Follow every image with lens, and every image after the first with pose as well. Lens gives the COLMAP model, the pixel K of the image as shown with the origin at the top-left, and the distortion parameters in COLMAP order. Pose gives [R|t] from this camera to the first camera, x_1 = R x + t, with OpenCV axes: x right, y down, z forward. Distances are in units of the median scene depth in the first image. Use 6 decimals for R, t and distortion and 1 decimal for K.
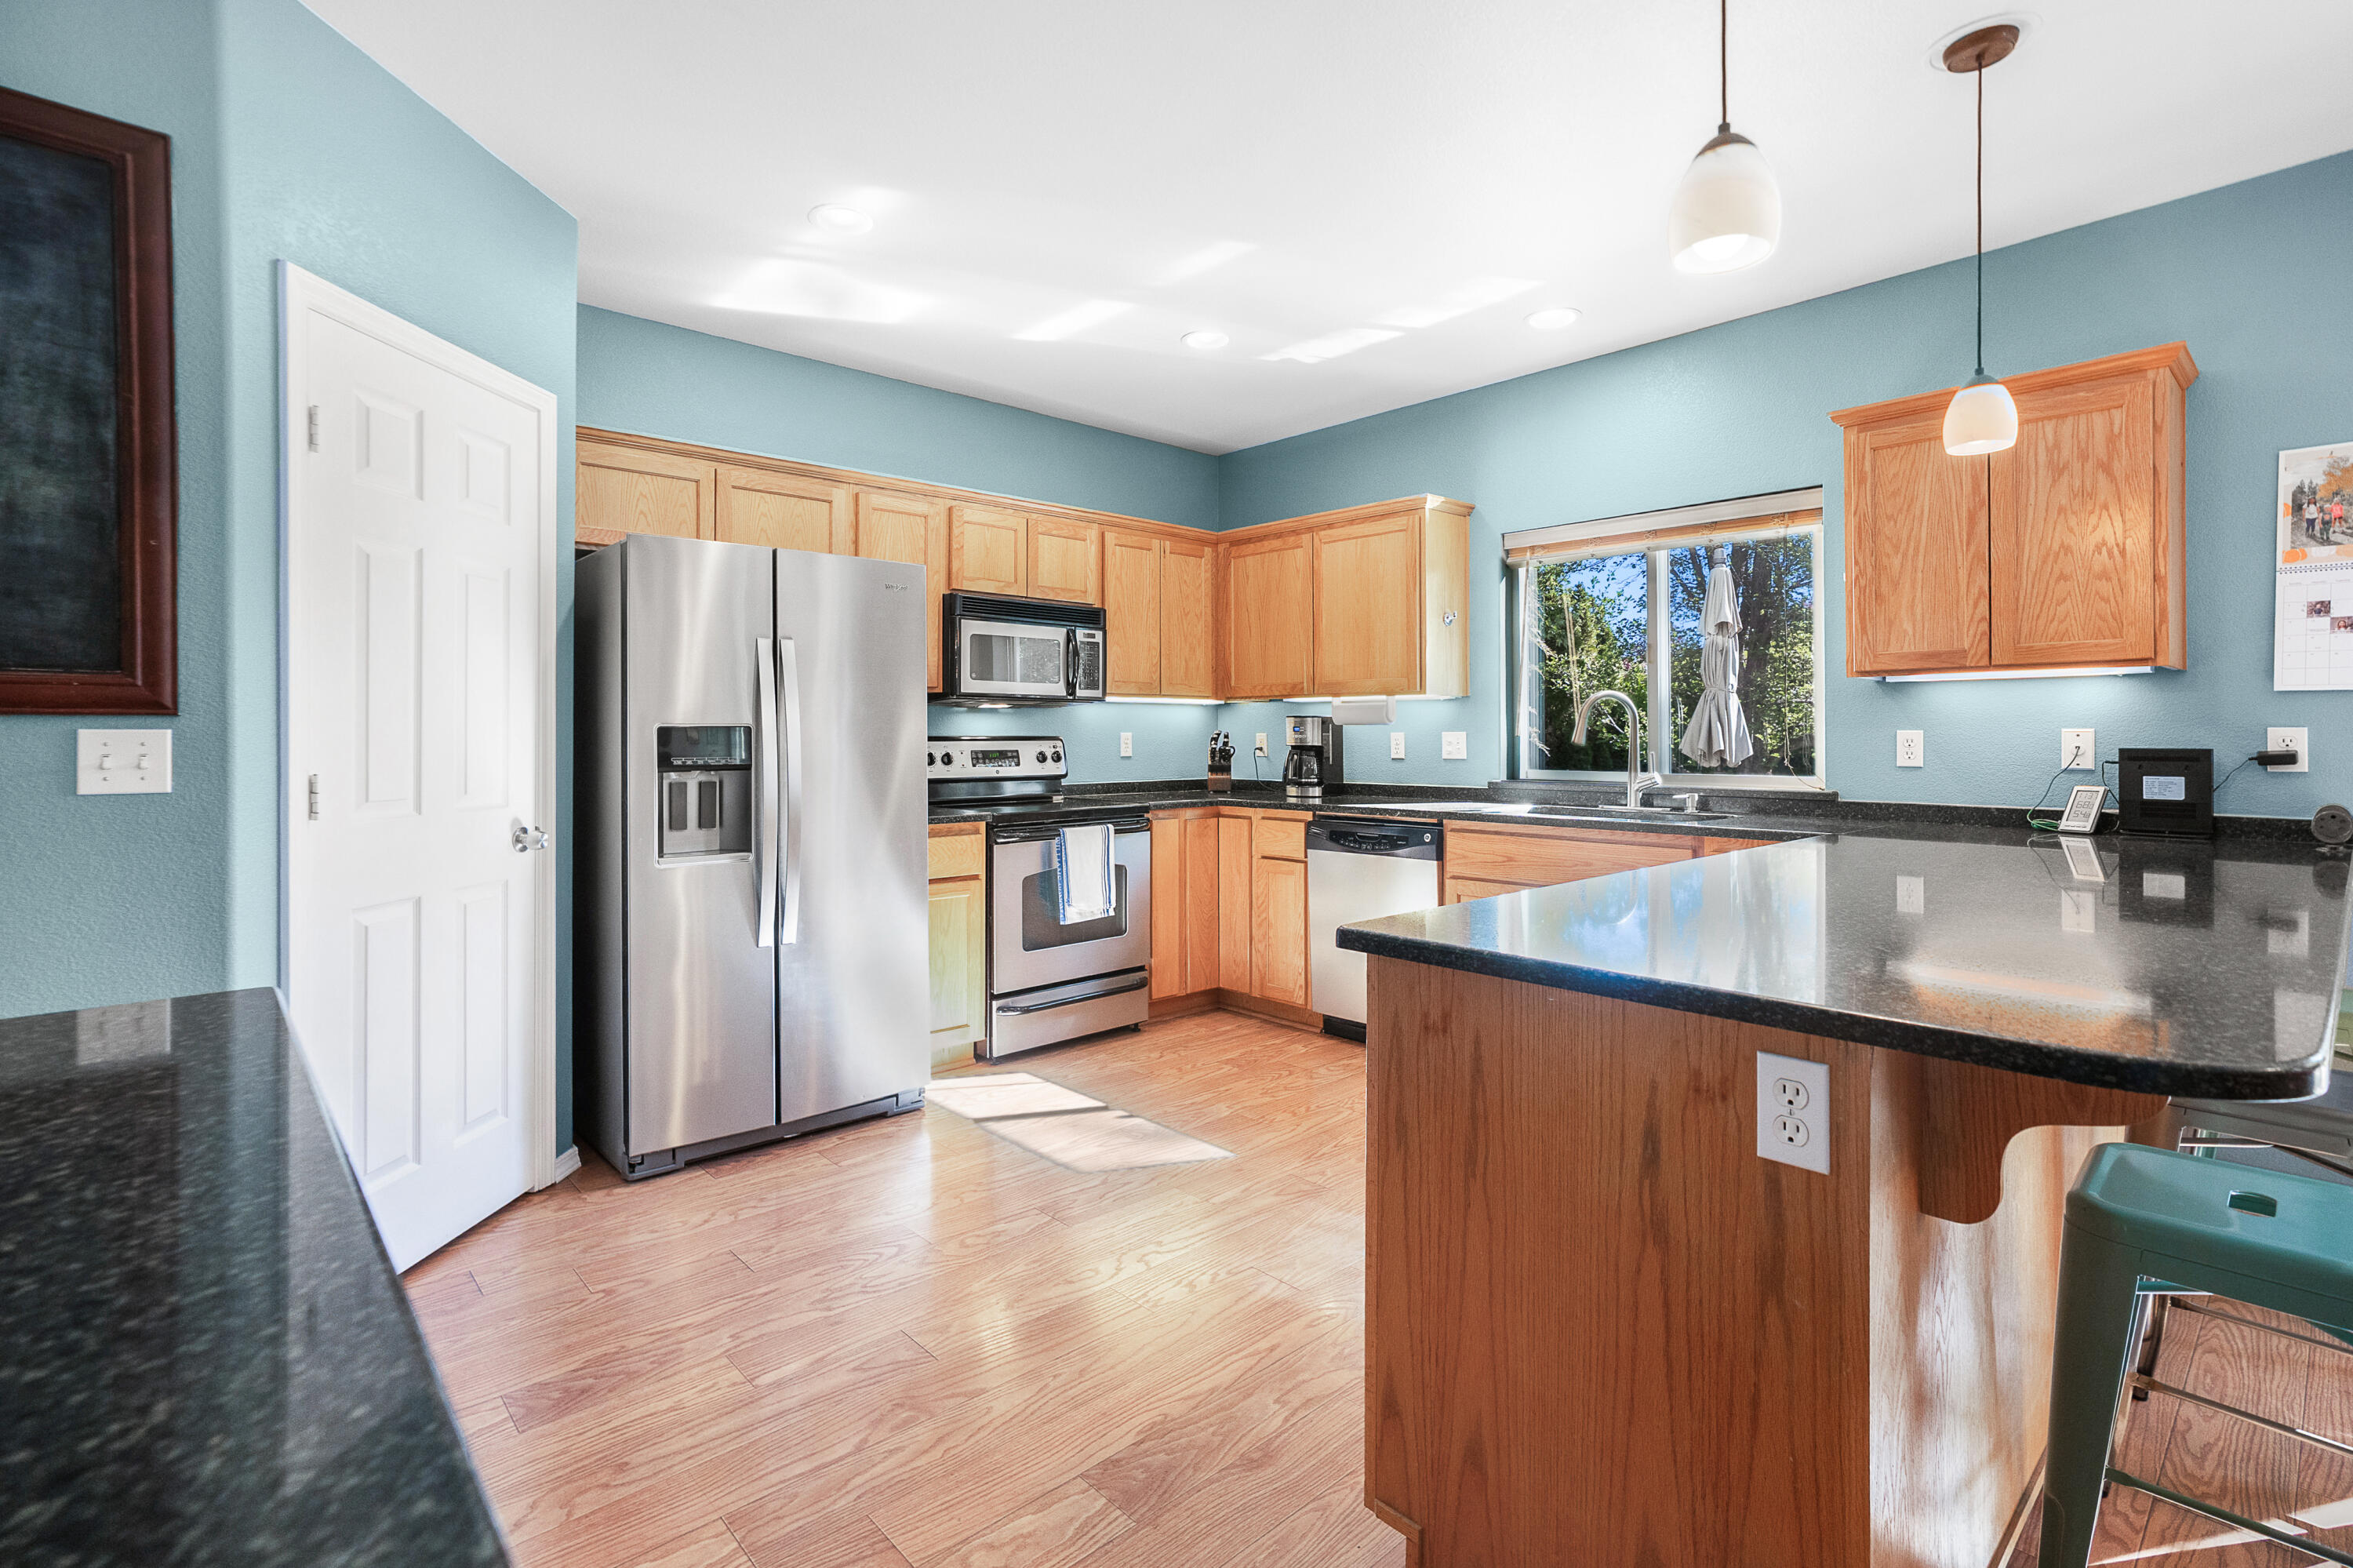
lens RADIAL K [[1097.5, 0, 1165.1], [0, 1097.5, 729.9], [0, 0, 1]] dist [-0.013798, 0.016668]
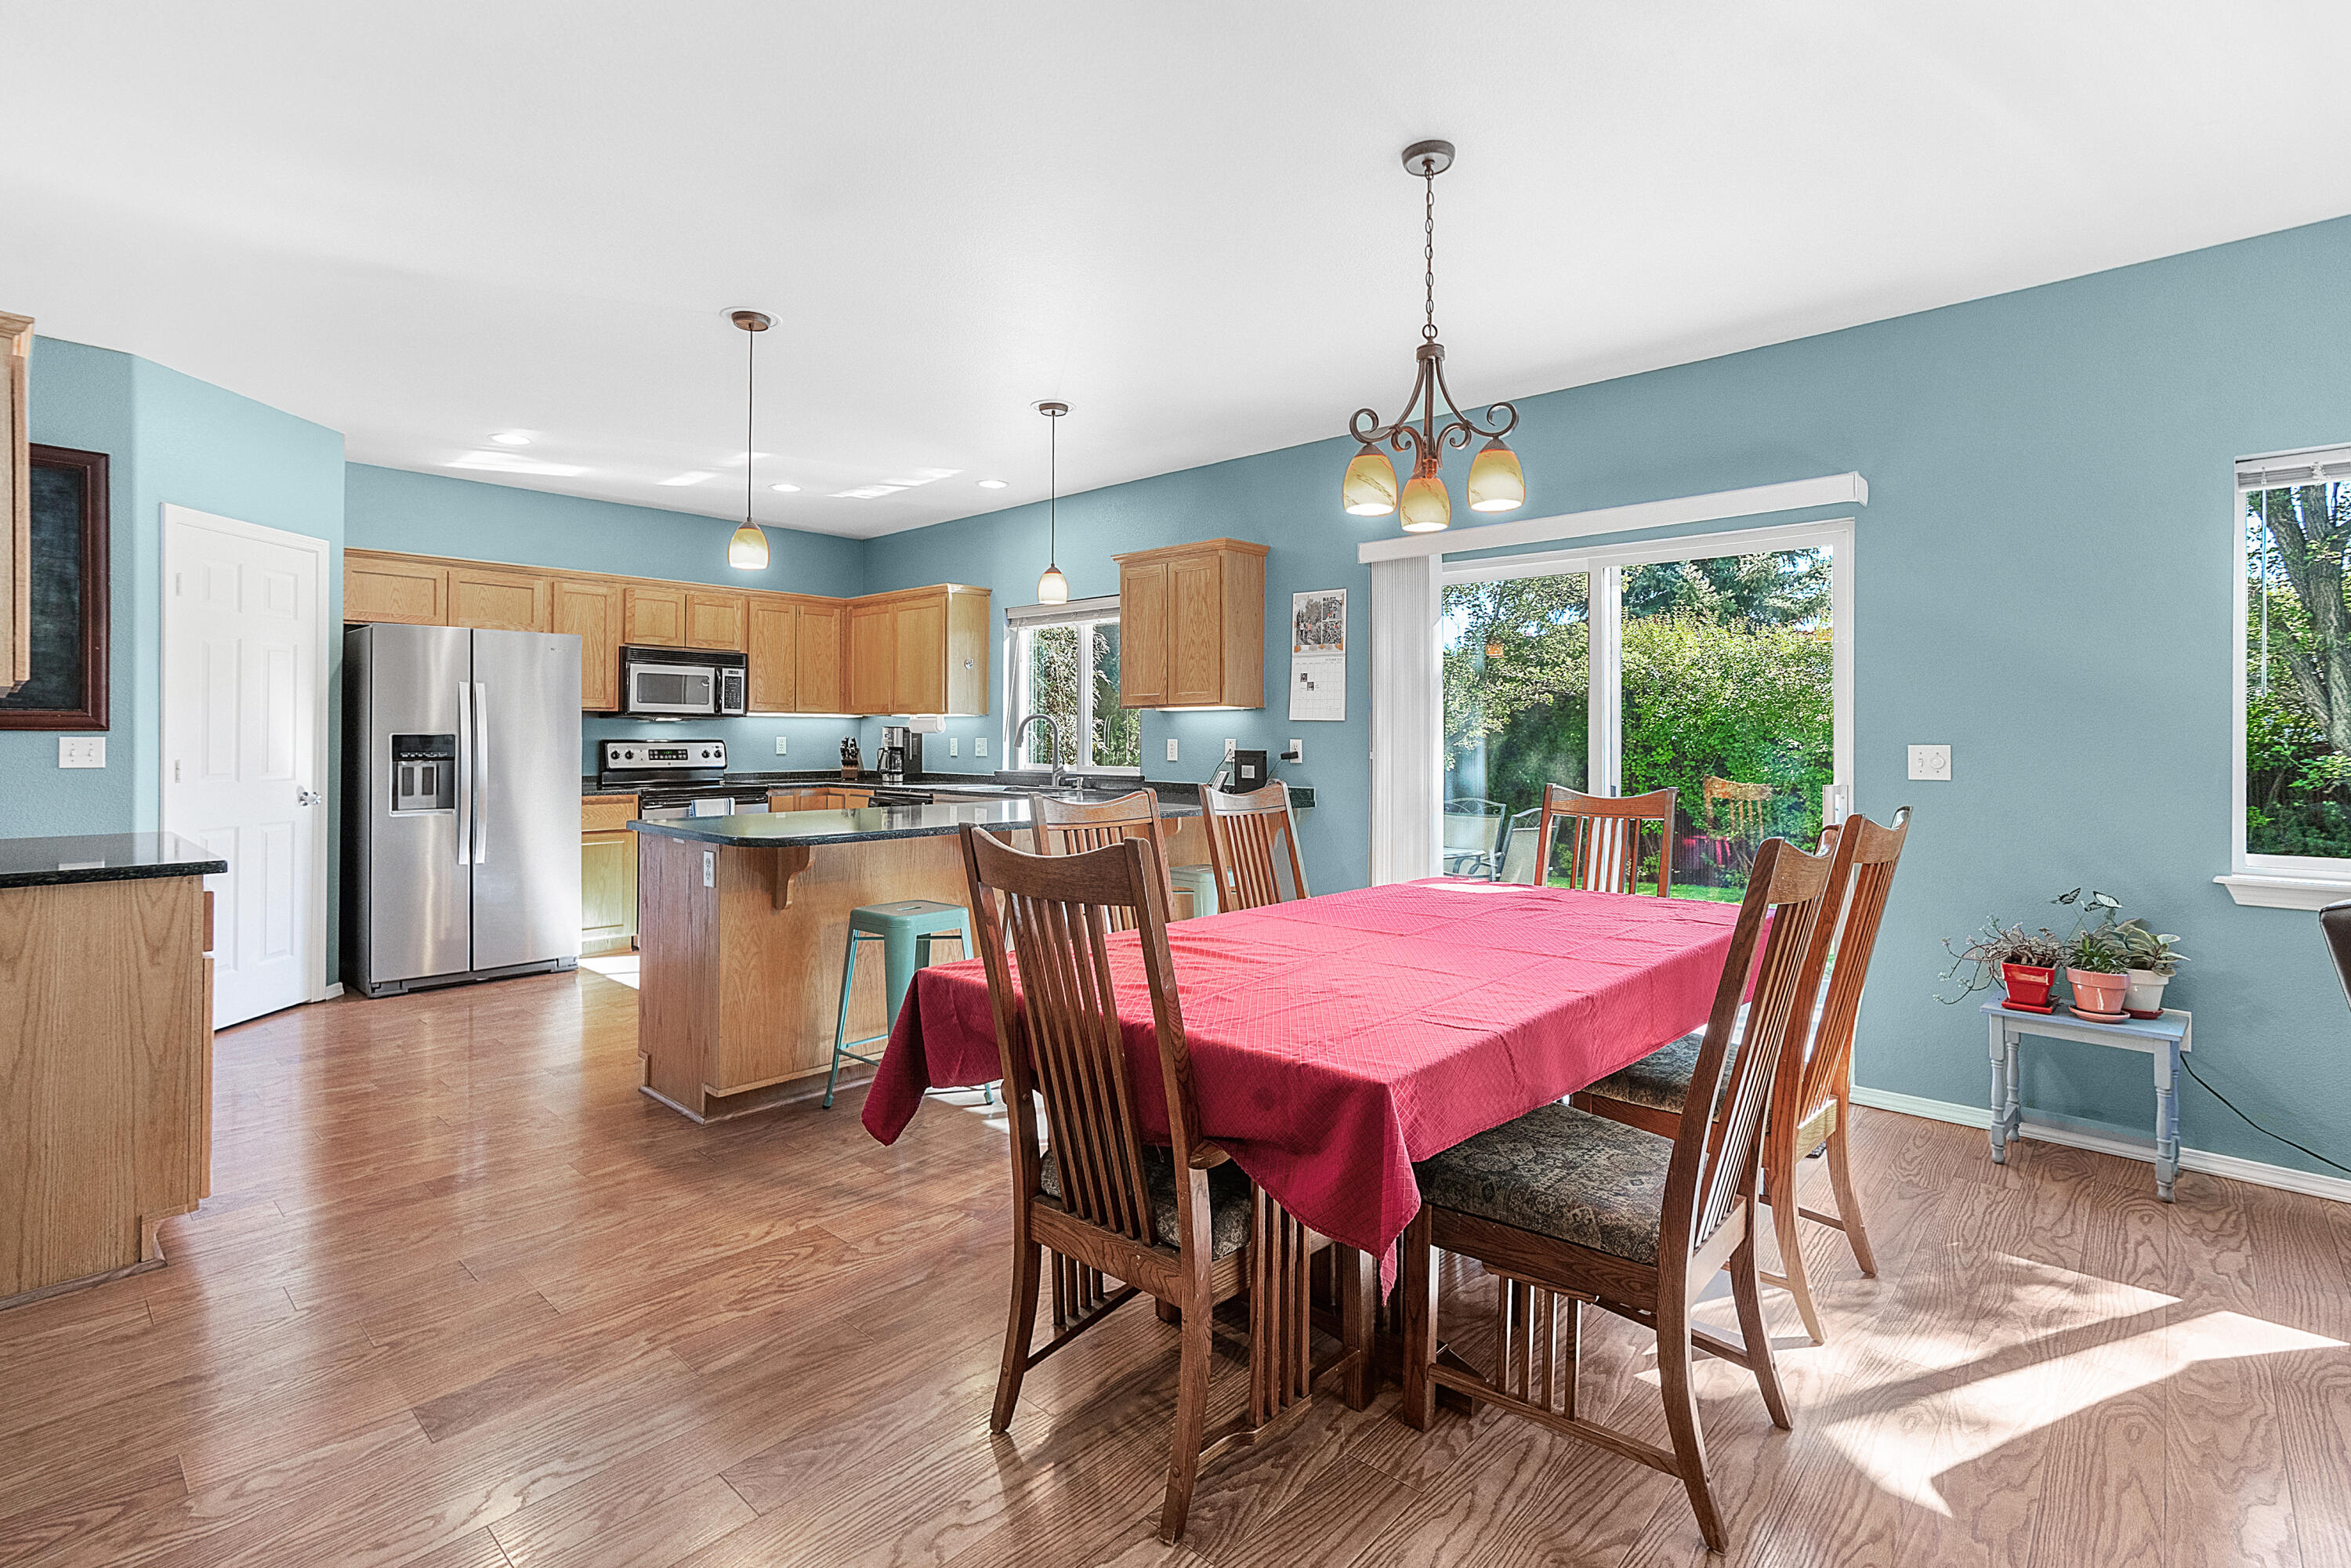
lens RADIAL K [[1096.5, 0, 1164.1], [0, 1096.5, 730.0], [0, 0, 1]] dist [-0.013798, 0.016668]
pose [[0.996500, 0.004977, 0.083446, 0.522884], [-0.004893, 0.999987, -0.001215, -0.012192], [-0.083451, 0.000802, 0.996512, -0.705528]]
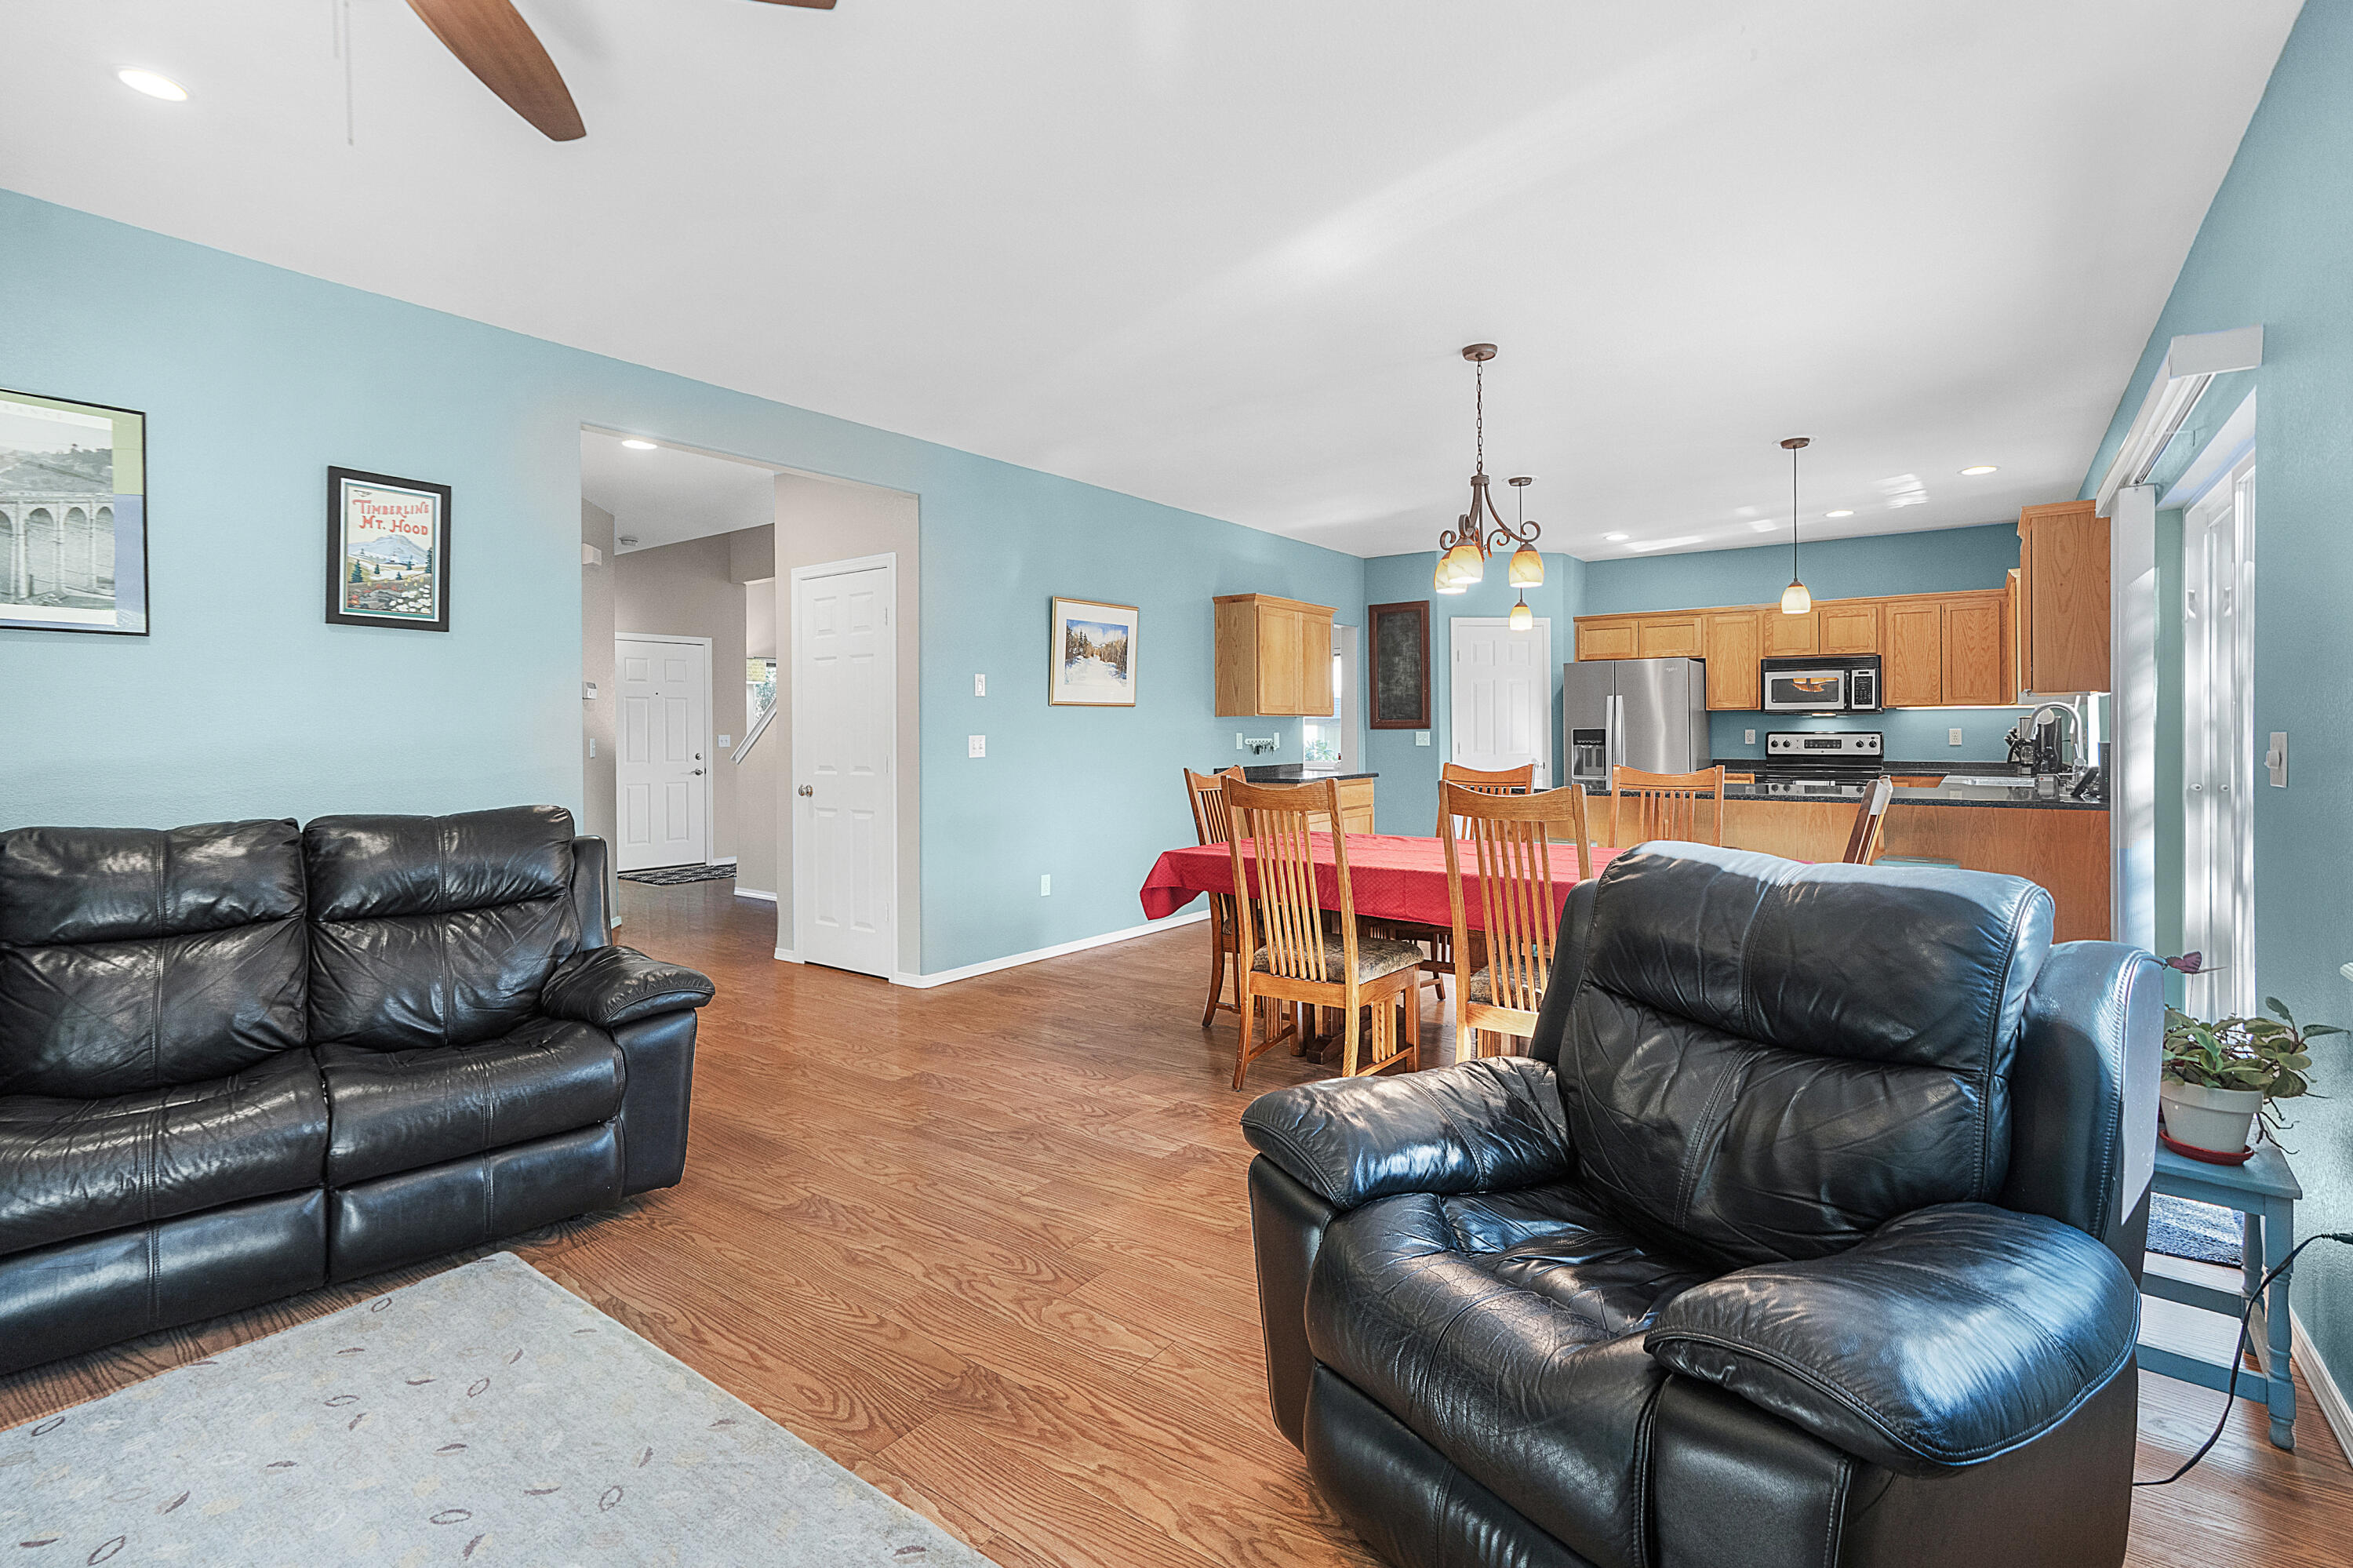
lens RADIAL K [[1097.5, 0, 1165.1], [0, 1097.5, 729.9], [0, 0, 1]] dist [-0.013798, 0.016668]
pose [[0.191115, 0.001089, -0.981567, 1.864094], [0.009731, 0.999948, 0.003004, -0.017577], [0.981520, -0.010126, 0.191094, -0.516951]]
